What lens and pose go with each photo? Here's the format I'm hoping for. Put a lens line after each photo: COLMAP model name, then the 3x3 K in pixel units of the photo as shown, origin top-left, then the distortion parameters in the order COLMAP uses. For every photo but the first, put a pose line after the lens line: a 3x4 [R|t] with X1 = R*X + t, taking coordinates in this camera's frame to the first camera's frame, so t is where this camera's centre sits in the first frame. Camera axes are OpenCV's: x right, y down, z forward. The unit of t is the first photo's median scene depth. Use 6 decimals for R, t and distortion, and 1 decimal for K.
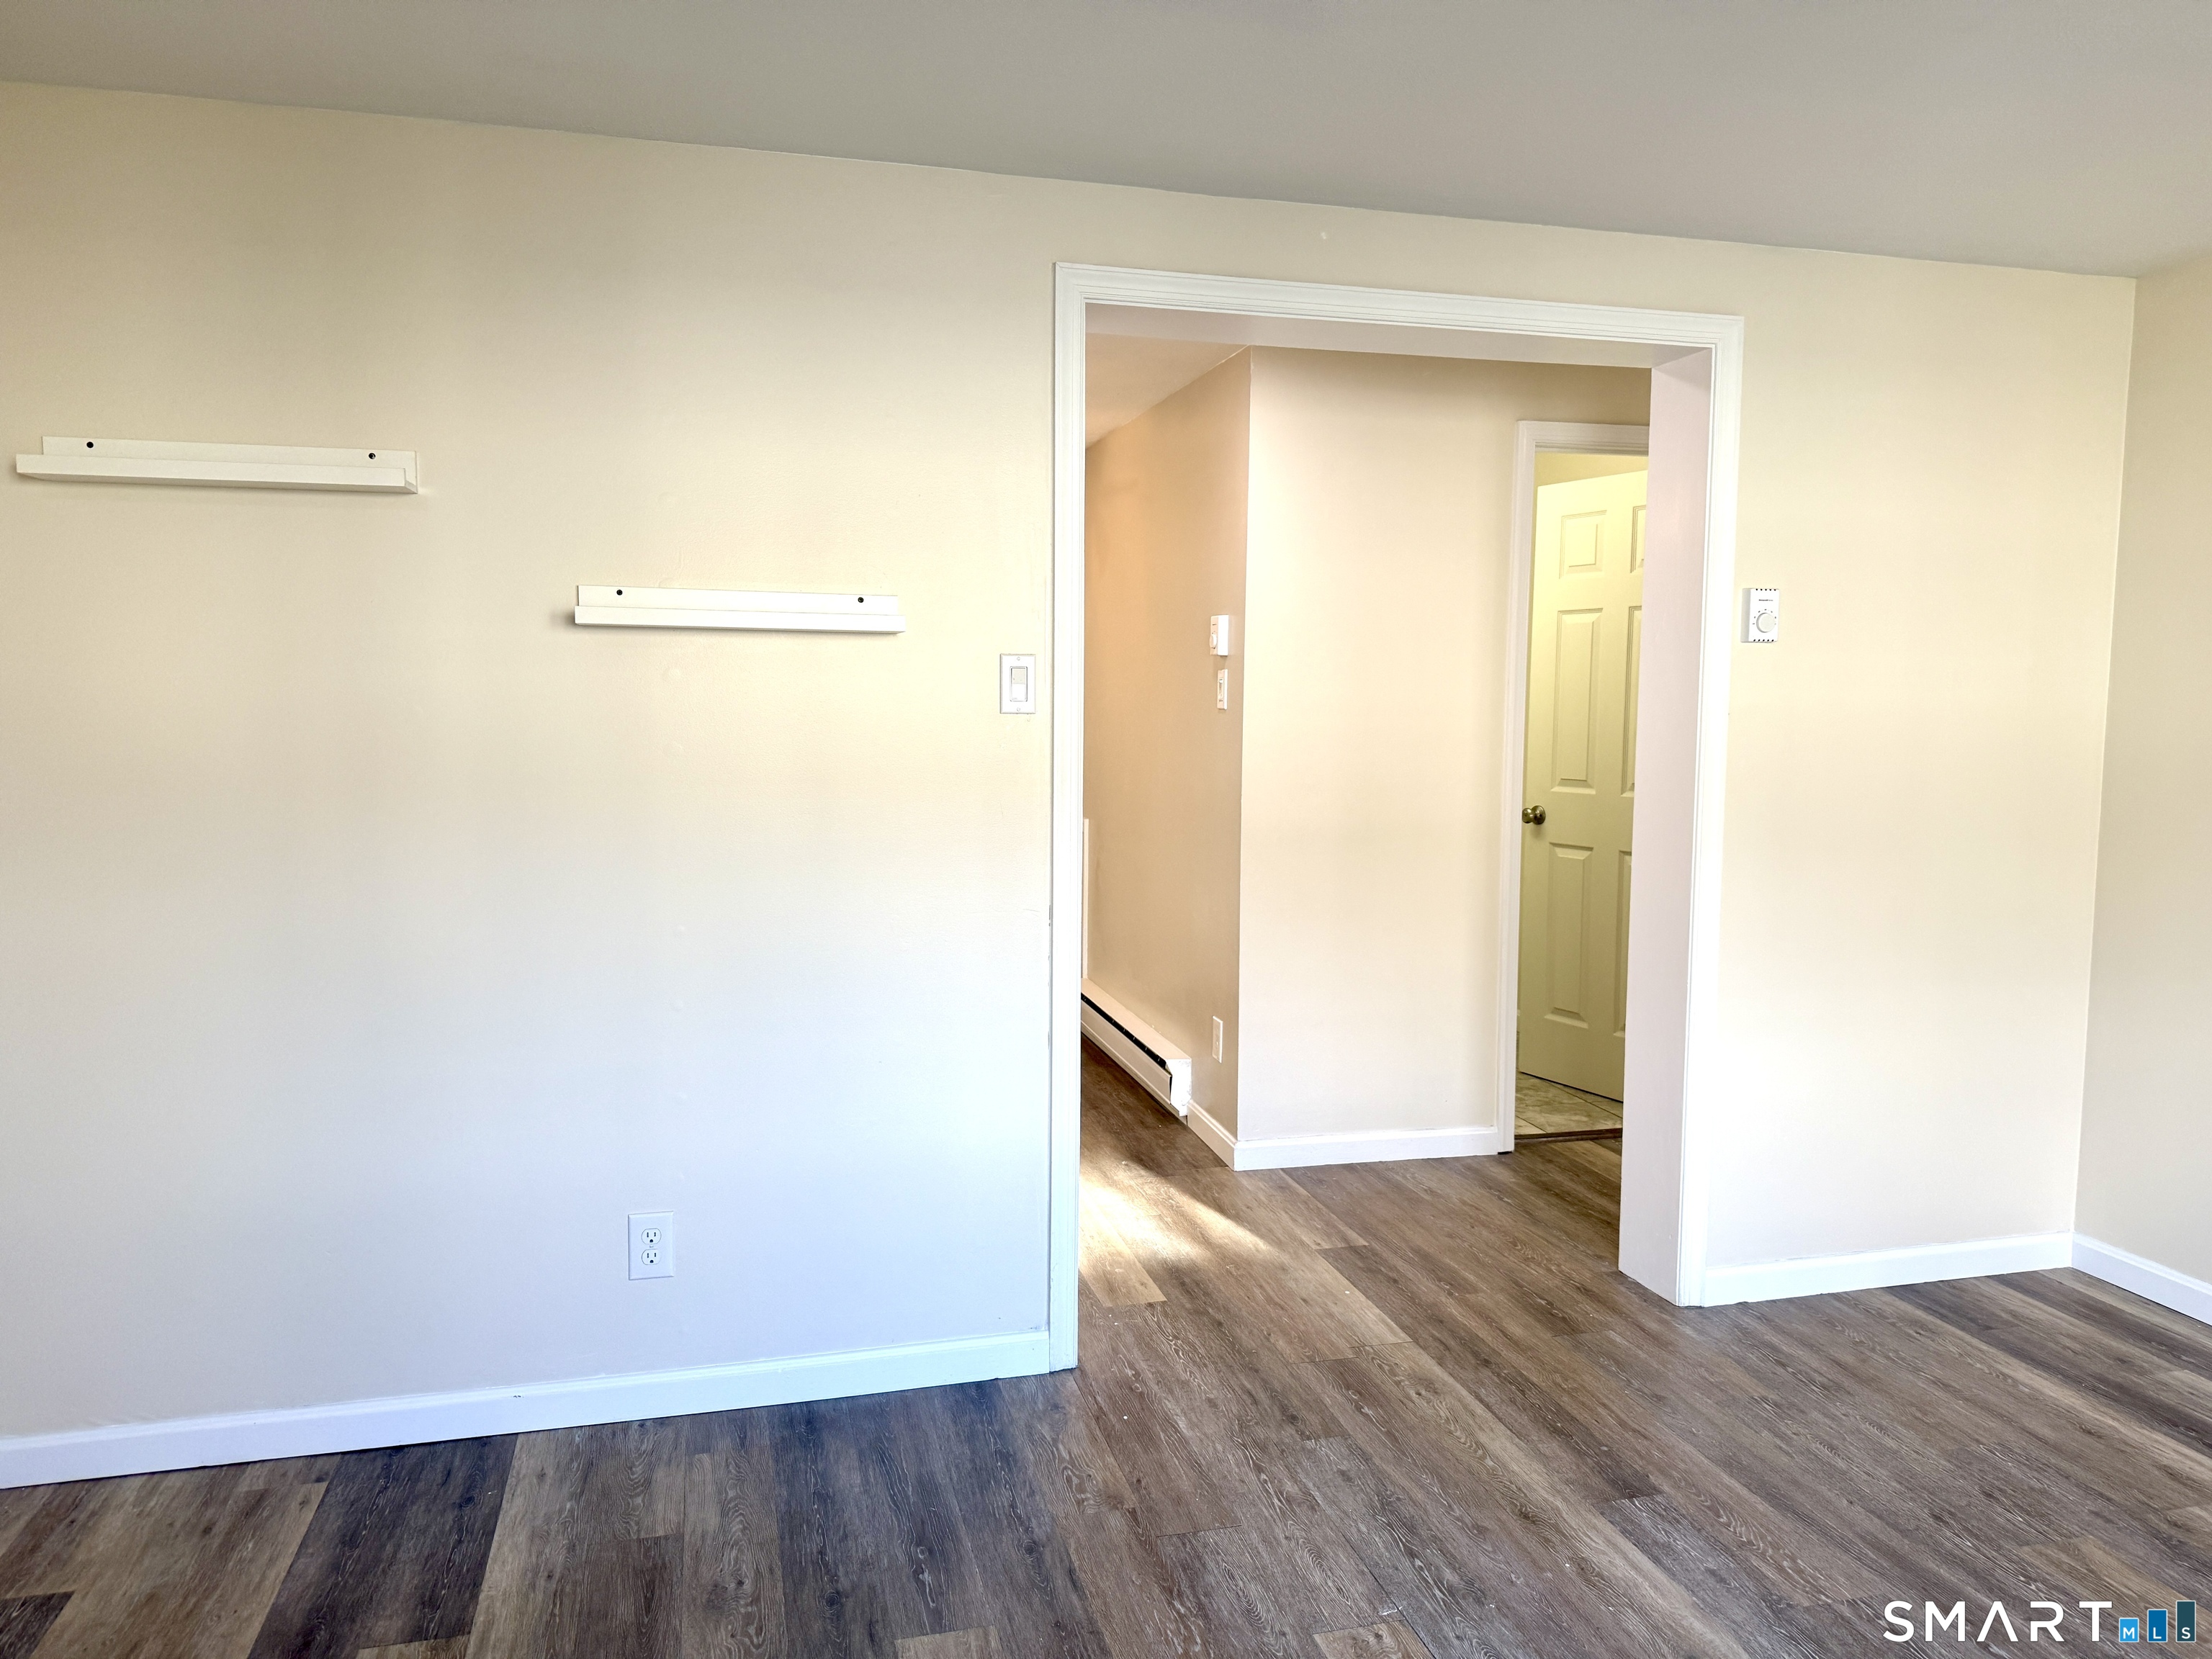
lens RADIAL K [[1563.0, 0, 1121.4], [0, 1563.0, 819.1], [0, 0, 1]] dist [0.051899, -0.056945]
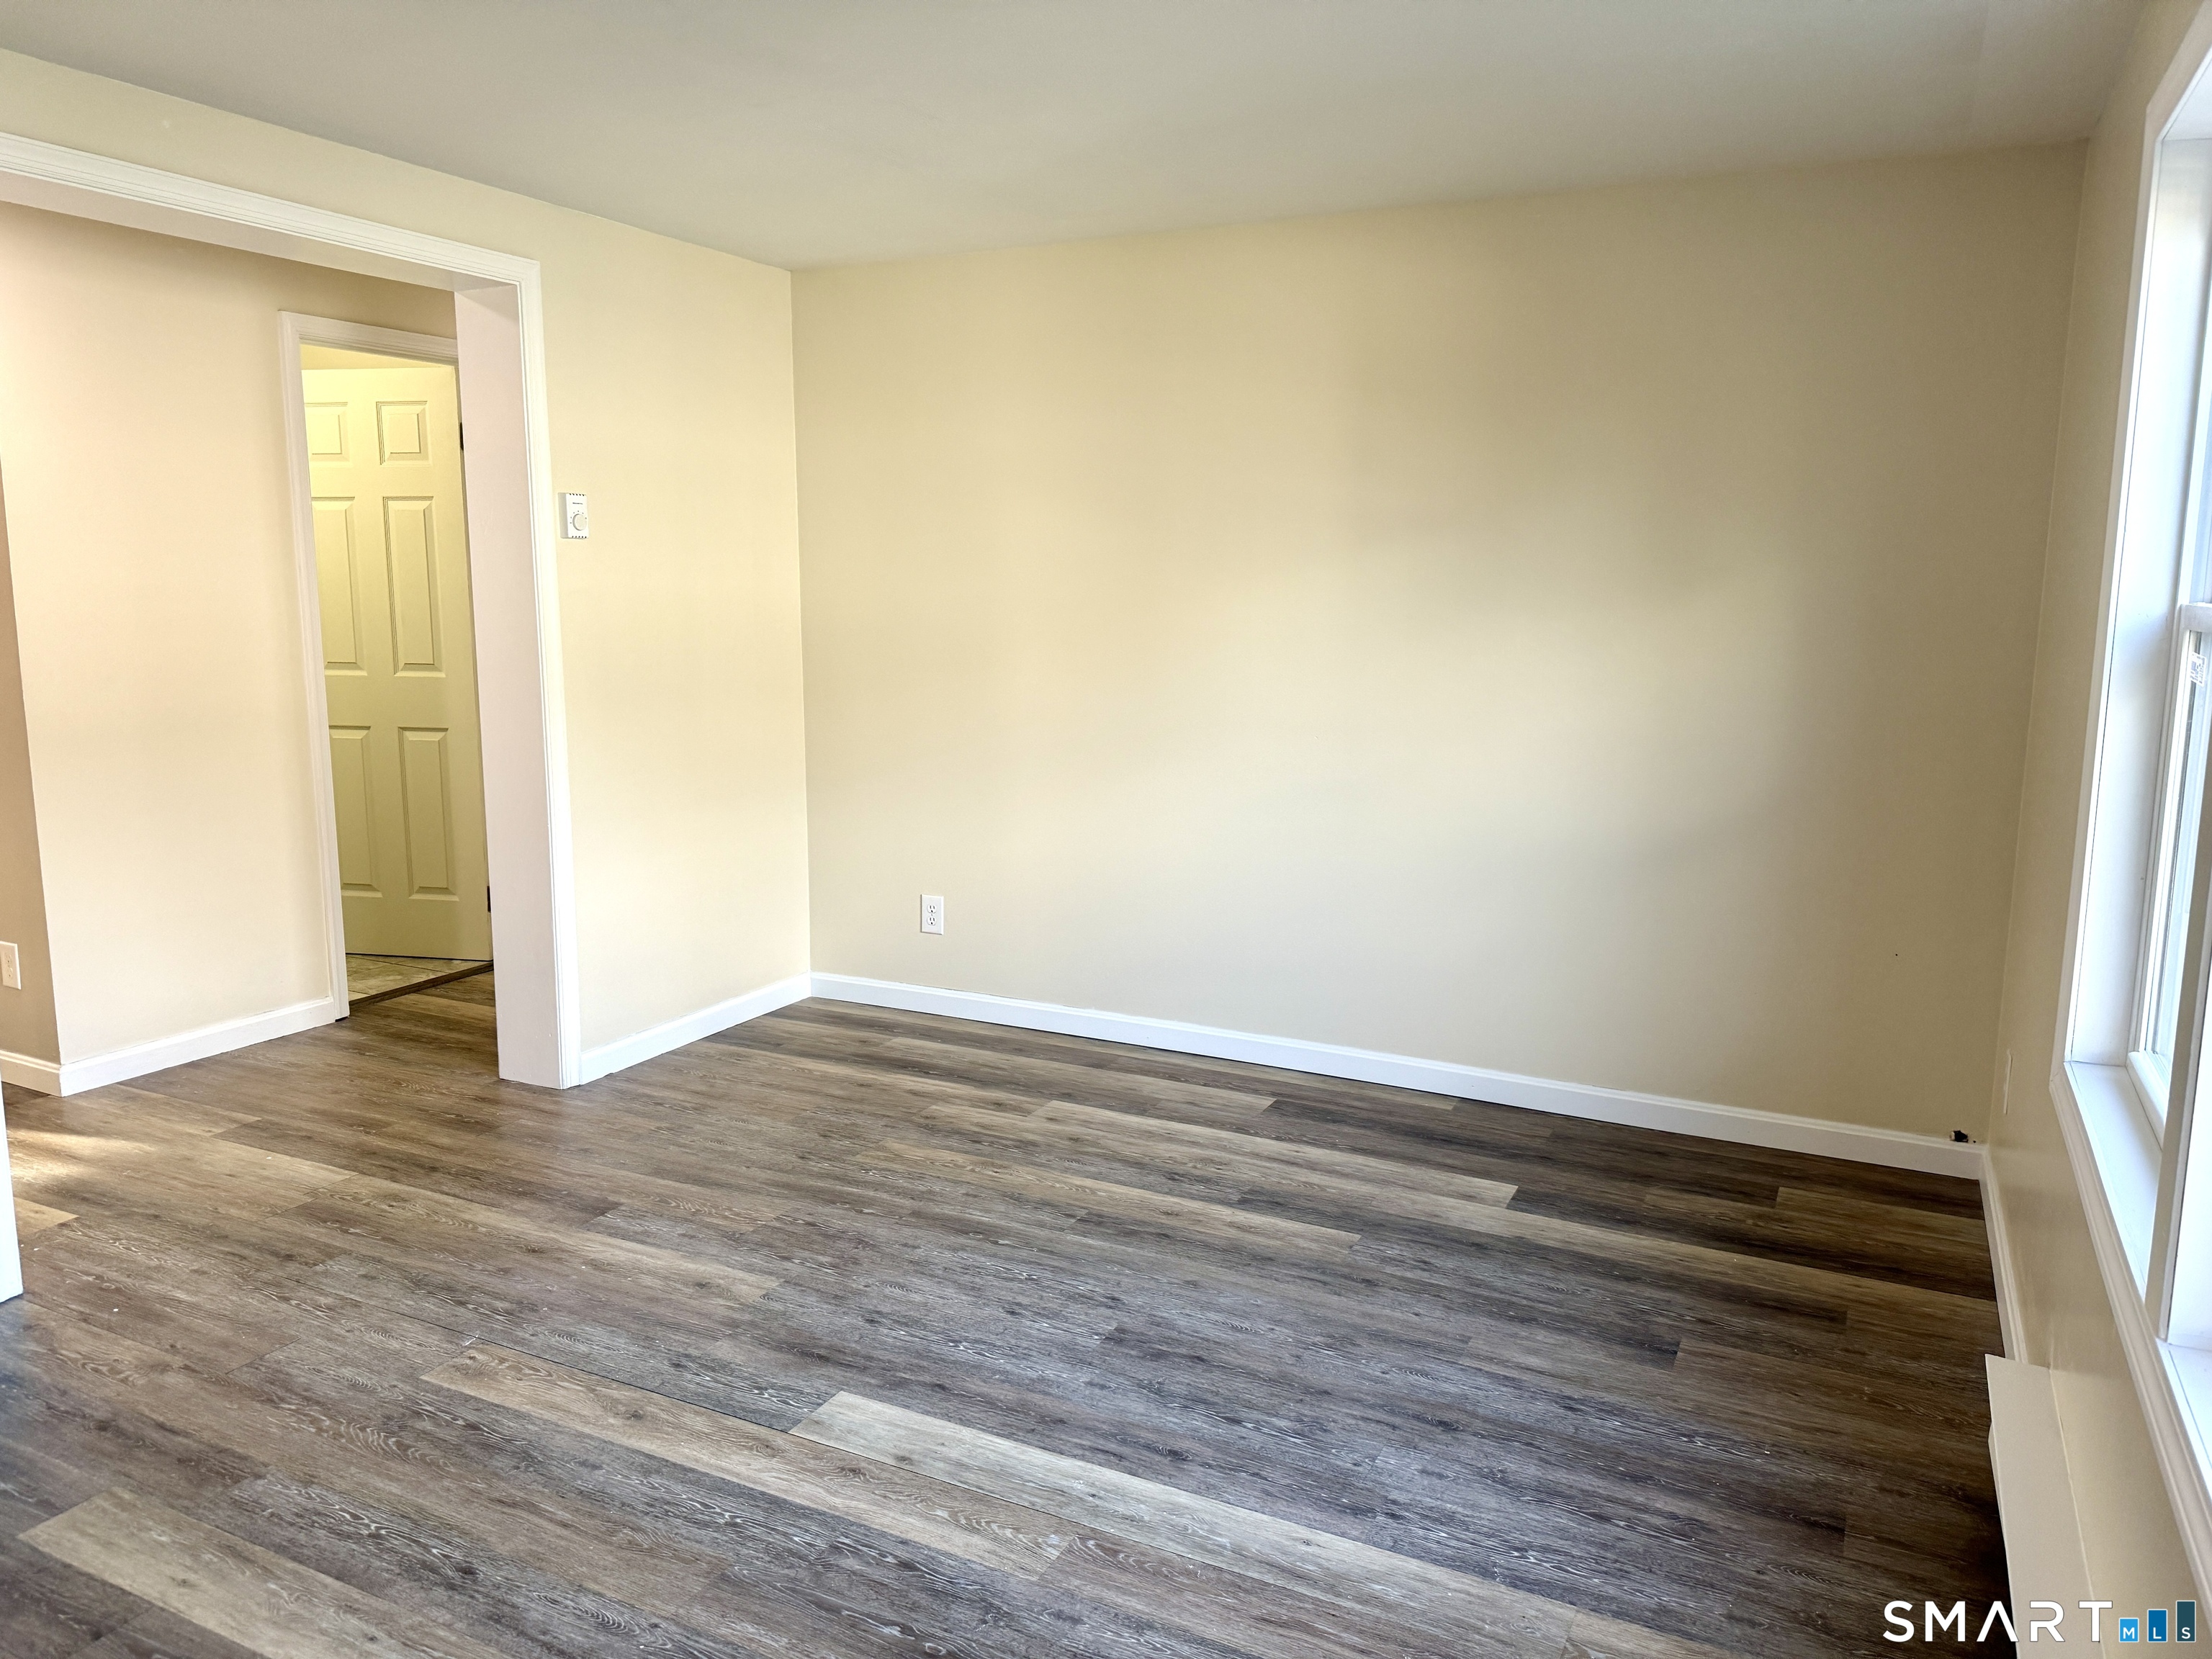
lens RADIAL K [[1563.0, 0, 1084.2], [0, 1563.0, 828.9], [0, 0, 1]] dist [0.051899, -0.056945]
pose [[0.673427, -0.122072, 0.729105, -0.260055], [0.064928, 0.992227, 0.106155, 0.007296], [-0.736397, -0.024148, 0.676118, -0.122745]]
